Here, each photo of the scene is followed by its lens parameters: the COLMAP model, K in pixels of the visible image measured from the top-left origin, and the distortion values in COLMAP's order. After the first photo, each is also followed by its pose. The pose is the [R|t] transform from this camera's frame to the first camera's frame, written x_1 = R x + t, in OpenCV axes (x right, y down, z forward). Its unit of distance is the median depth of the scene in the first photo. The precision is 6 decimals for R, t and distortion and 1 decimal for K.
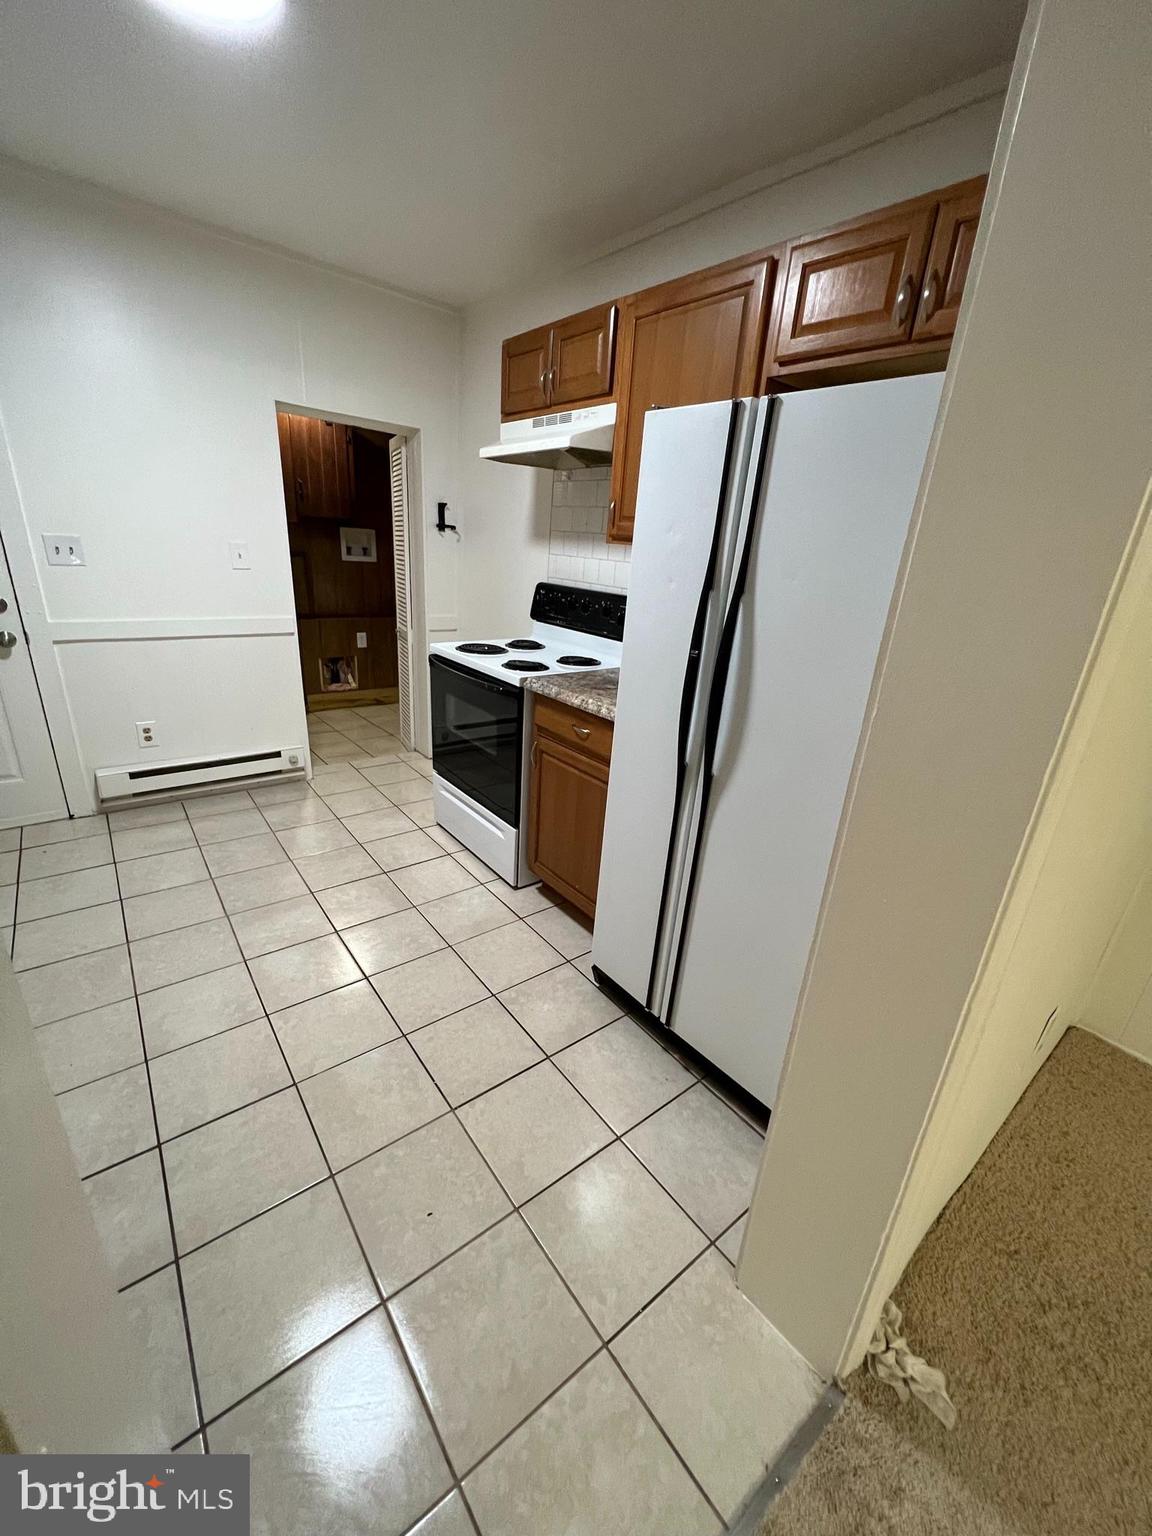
lens RADIAL K [[617.0, 0, 571.6], [0, 617.0, 771.2], [0, 0, 1]] dist [-0.000695, 0.000487]
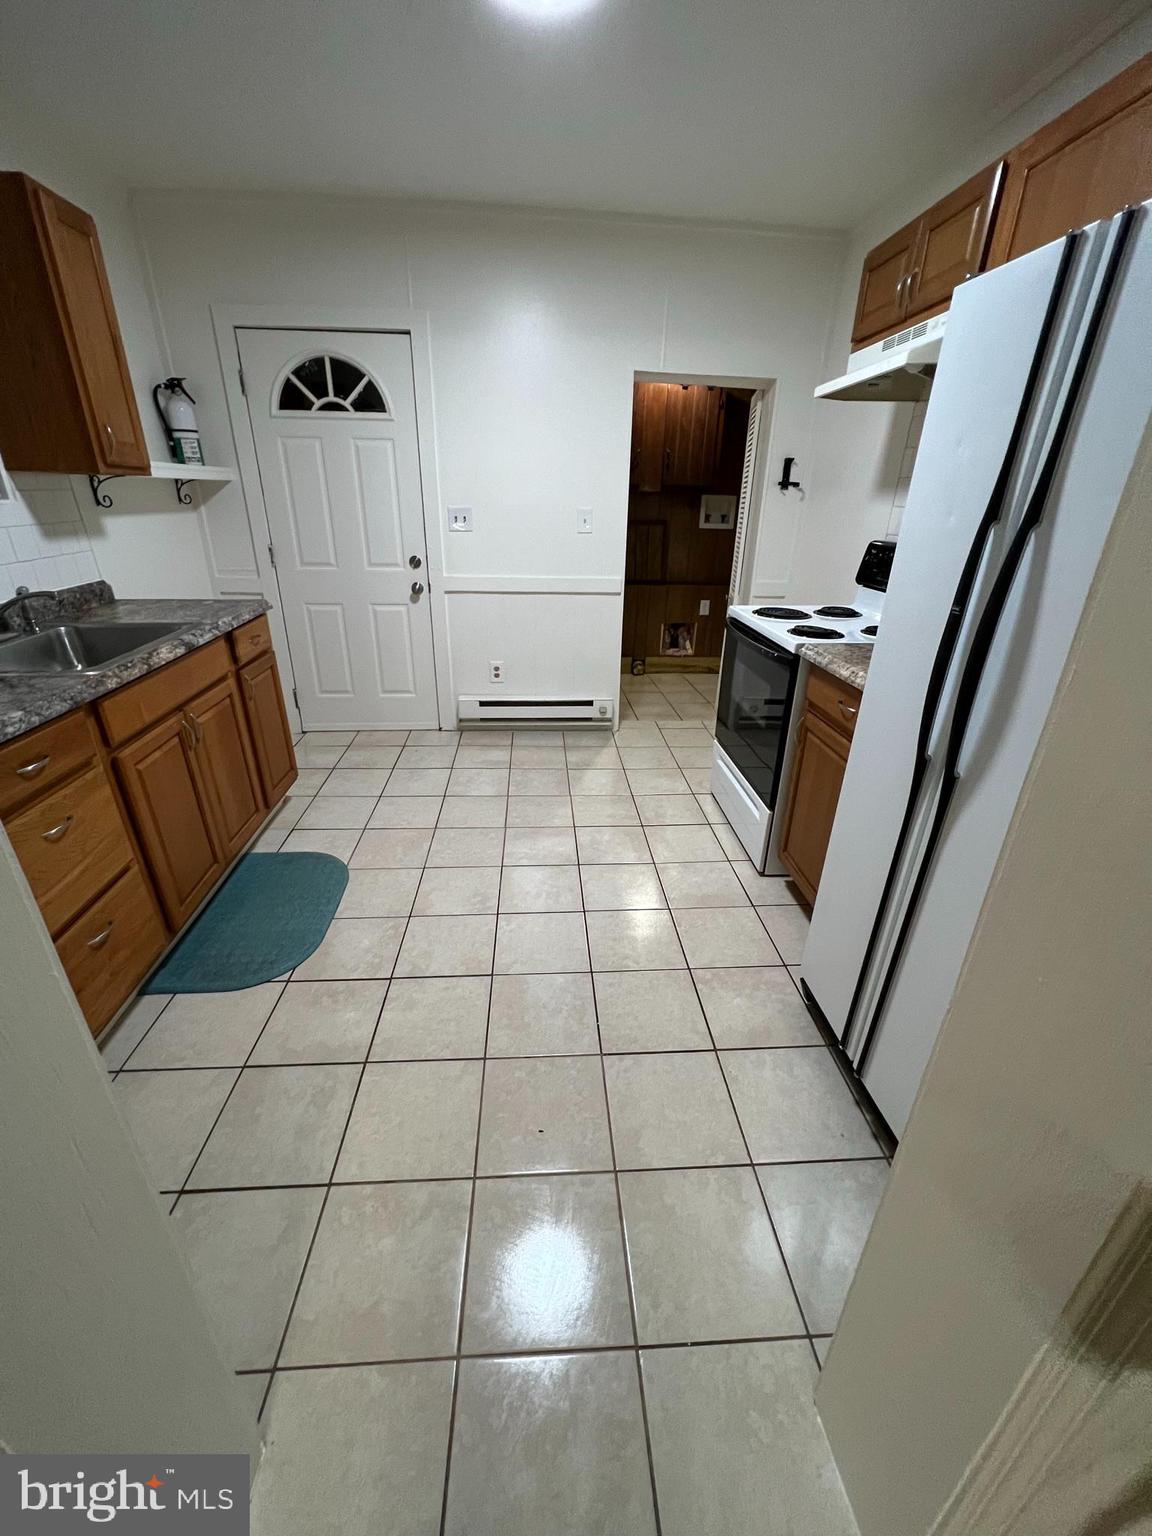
lens RADIAL K [[617.0, 0, 571.6], [0, 617.0, 771.2], [0, 0, 1]] dist [-0.000695, 0.000487]
pose [[0.823197, 0.183896, -0.537149, 0.129031], [-0.166392, 0.982692, 0.081429, 0.009398], [0.542826, 0.022346, 0.839548, 0.062940]]
